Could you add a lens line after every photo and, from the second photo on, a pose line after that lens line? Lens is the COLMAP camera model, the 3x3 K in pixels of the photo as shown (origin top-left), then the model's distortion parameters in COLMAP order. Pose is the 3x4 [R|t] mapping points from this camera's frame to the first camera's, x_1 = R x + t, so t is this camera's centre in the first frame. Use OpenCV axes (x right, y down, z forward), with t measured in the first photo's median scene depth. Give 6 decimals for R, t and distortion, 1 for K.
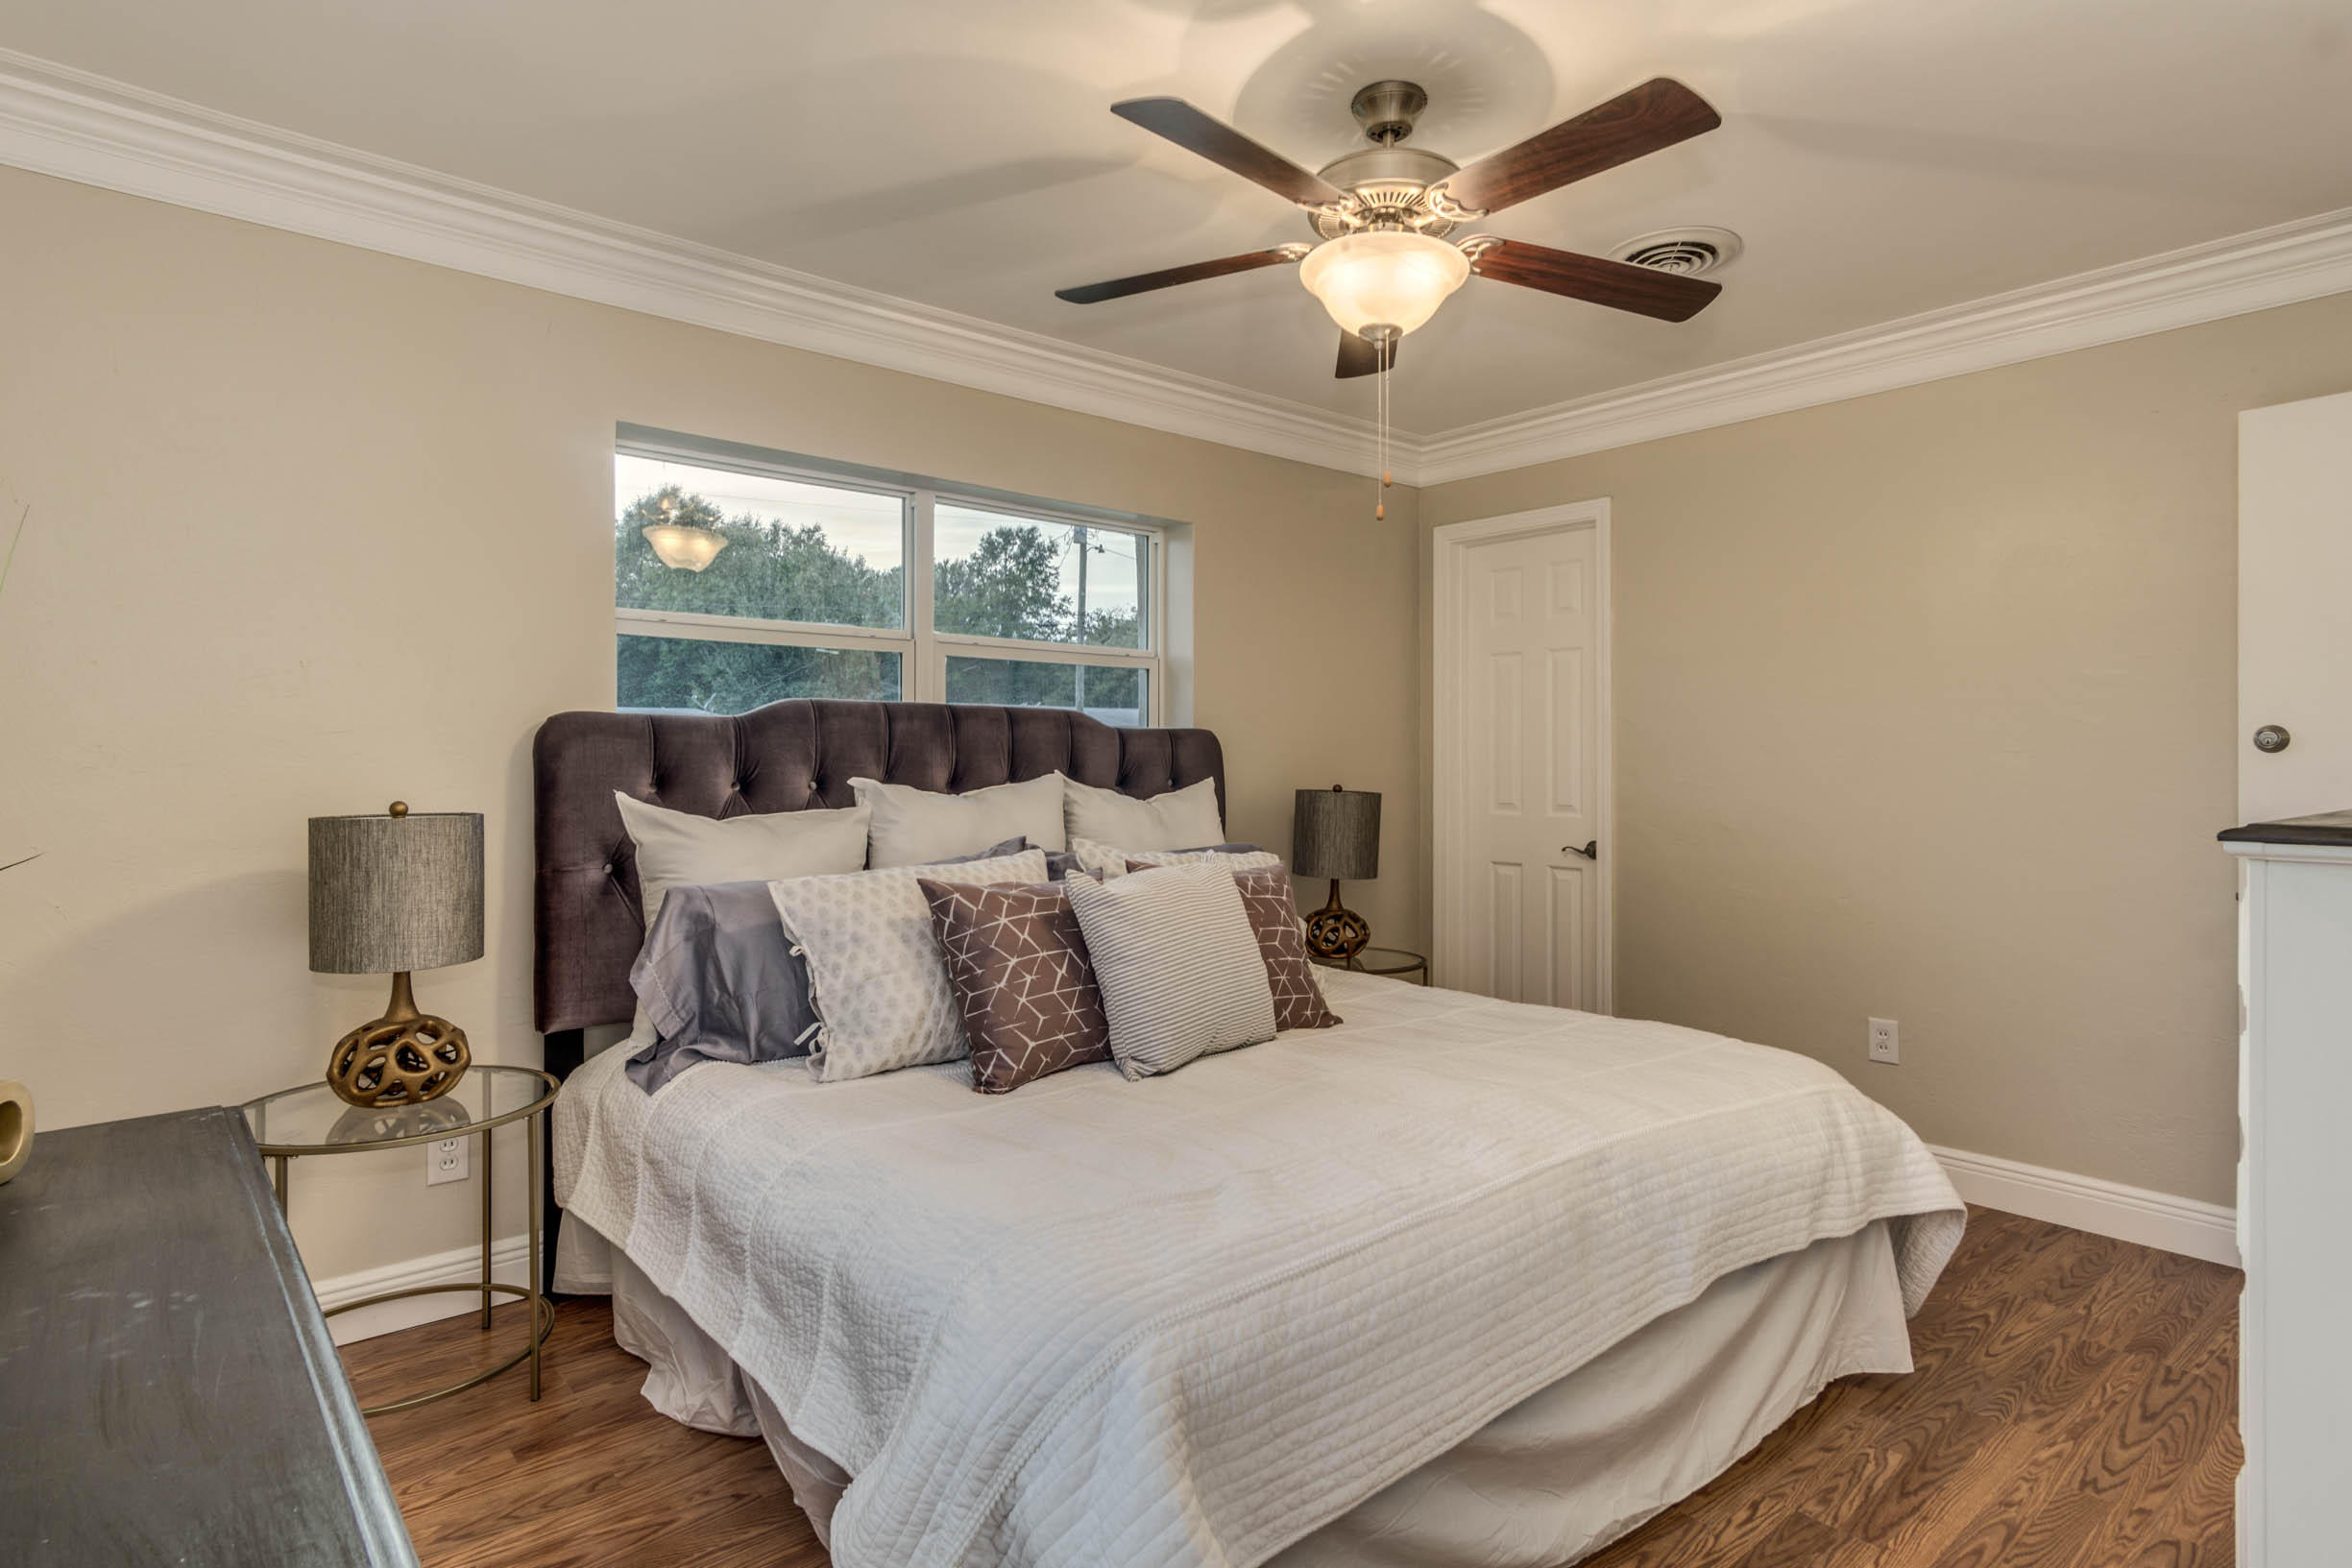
lens RADIAL K [[1253.4, 0, 1173.9], [0, 1253.4, 759.2], [0, 0, 1]] dist [-0.004929, -0.001022]
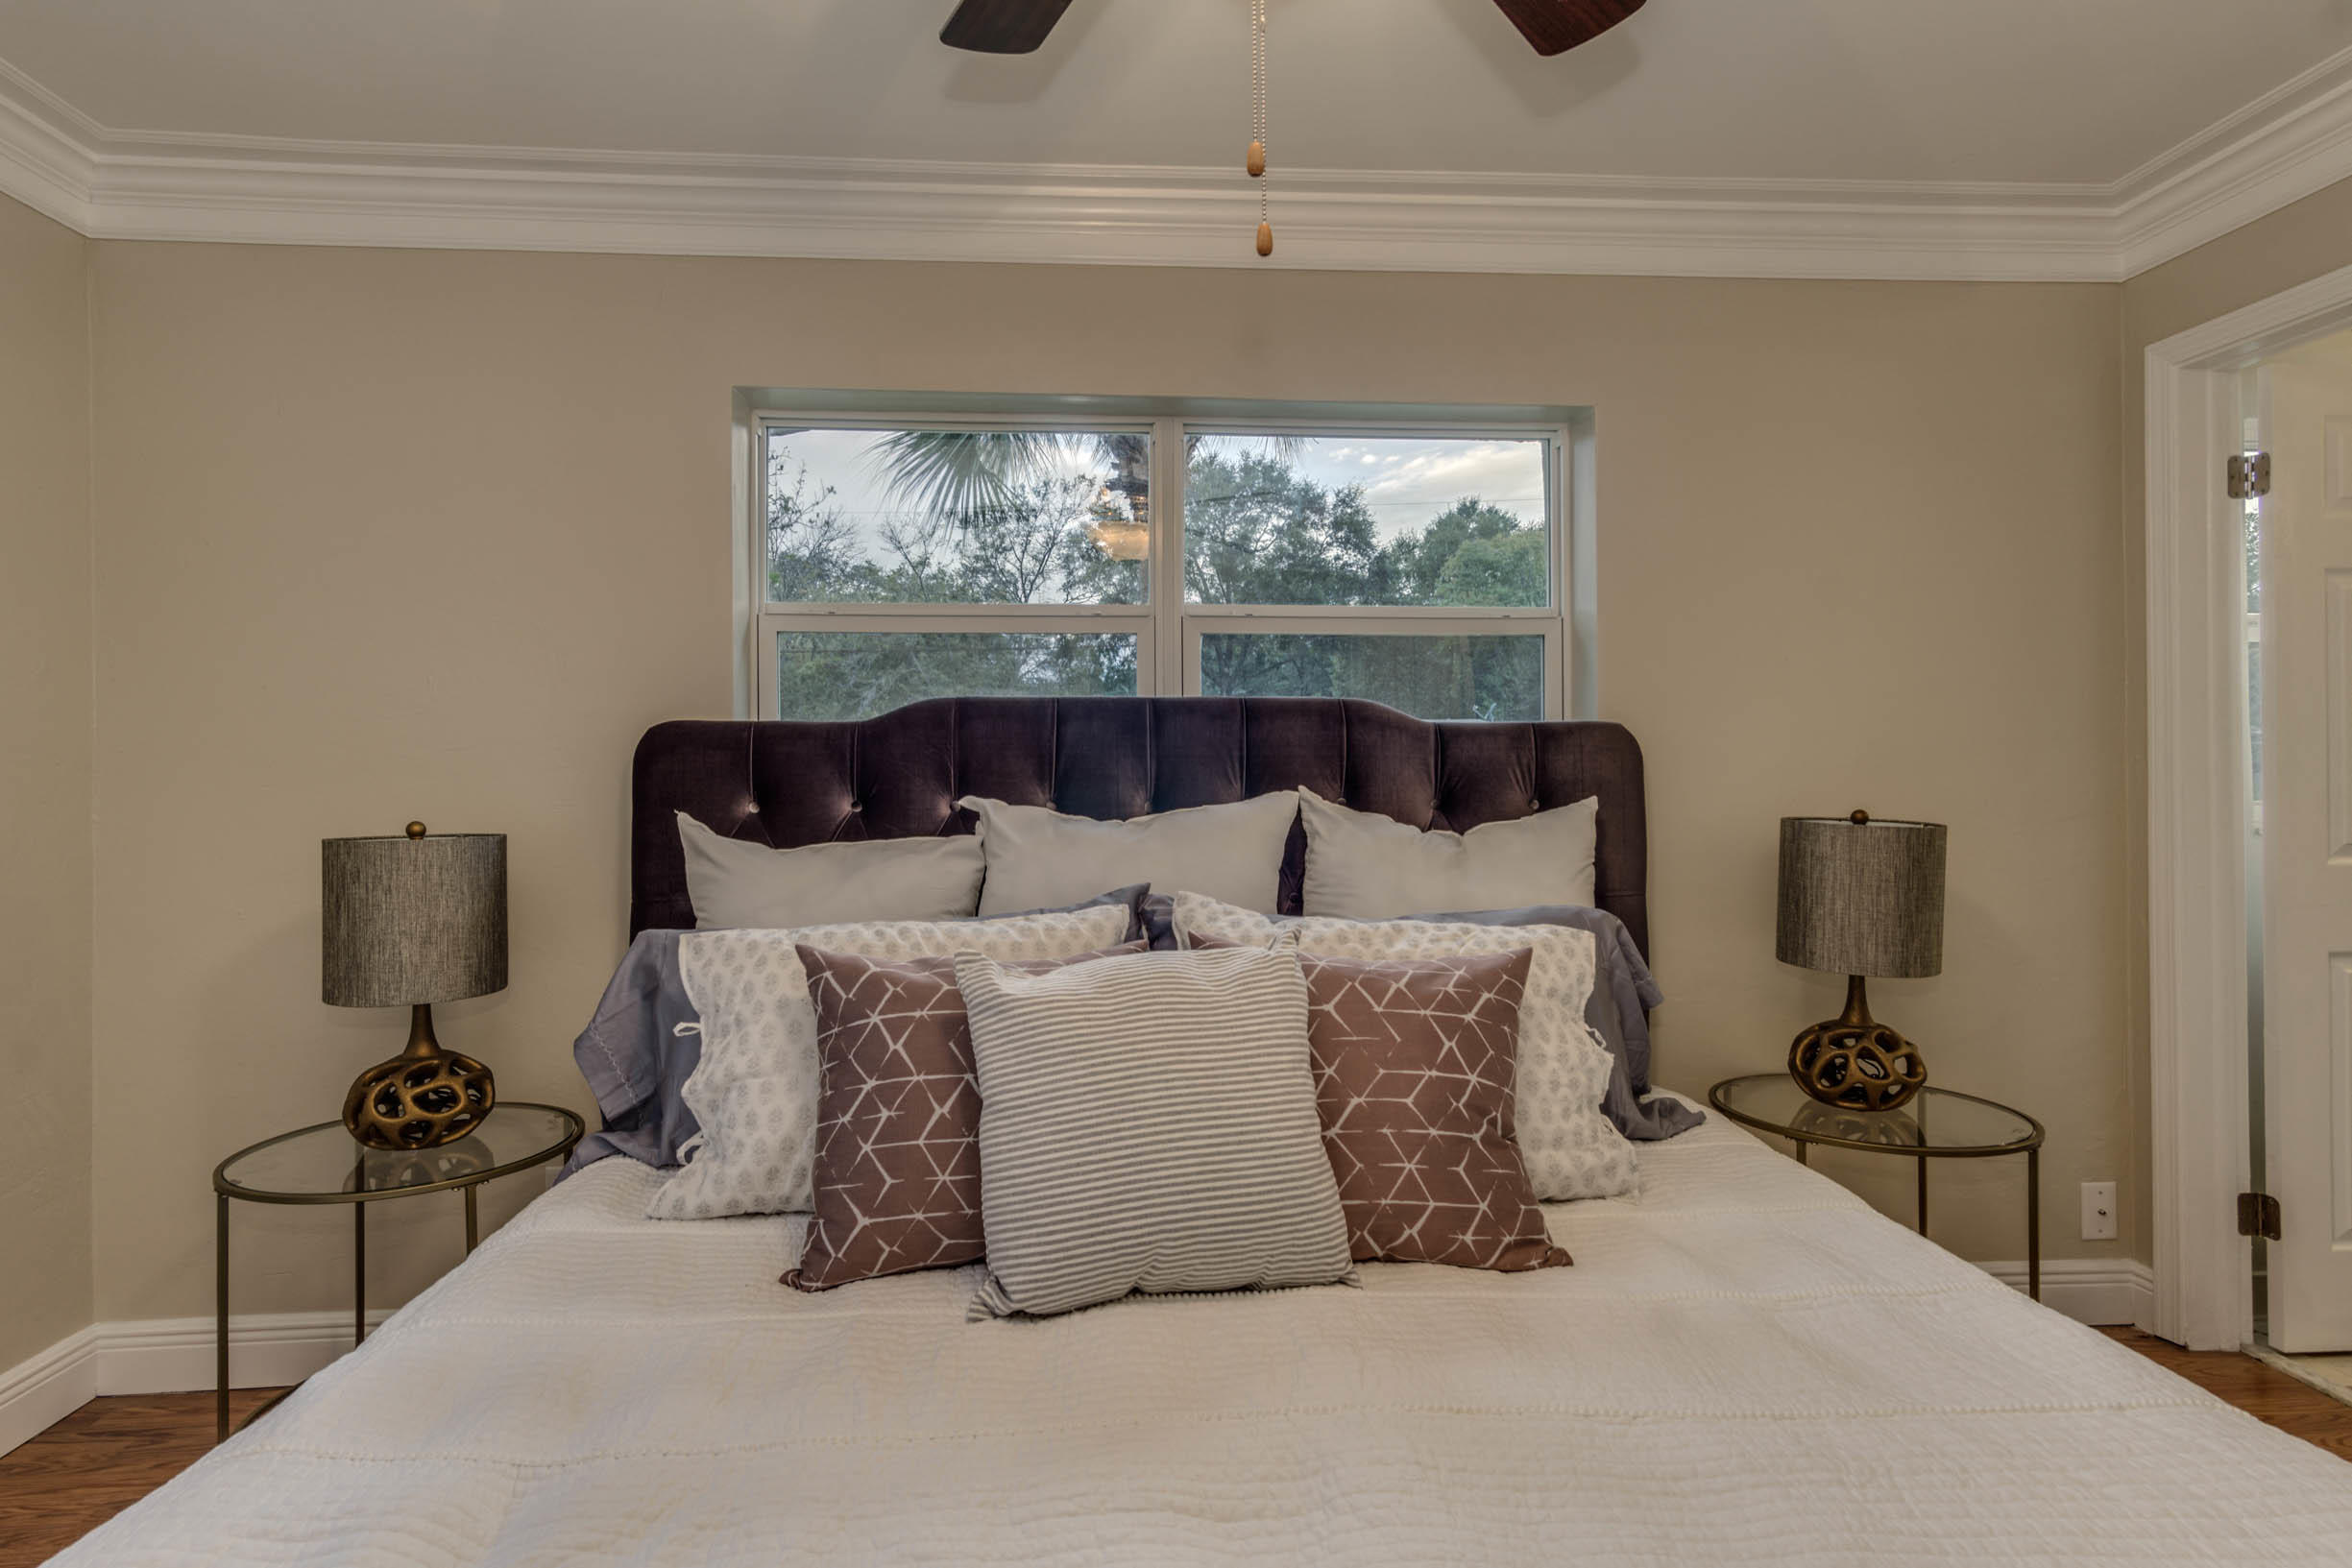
lens RADIAL K [[1269.5, 0, 1173.0], [0, 1269.5, 758.8], [0, 0, 1]] dist [0.004951, 0.000433]
pose [[0.798165, -0.010870, -0.602341, 0.391296], [0.006600, 0.999935, -0.009299, -0.000624], [0.602403, 0.003446, 0.798184, 0.559491]]
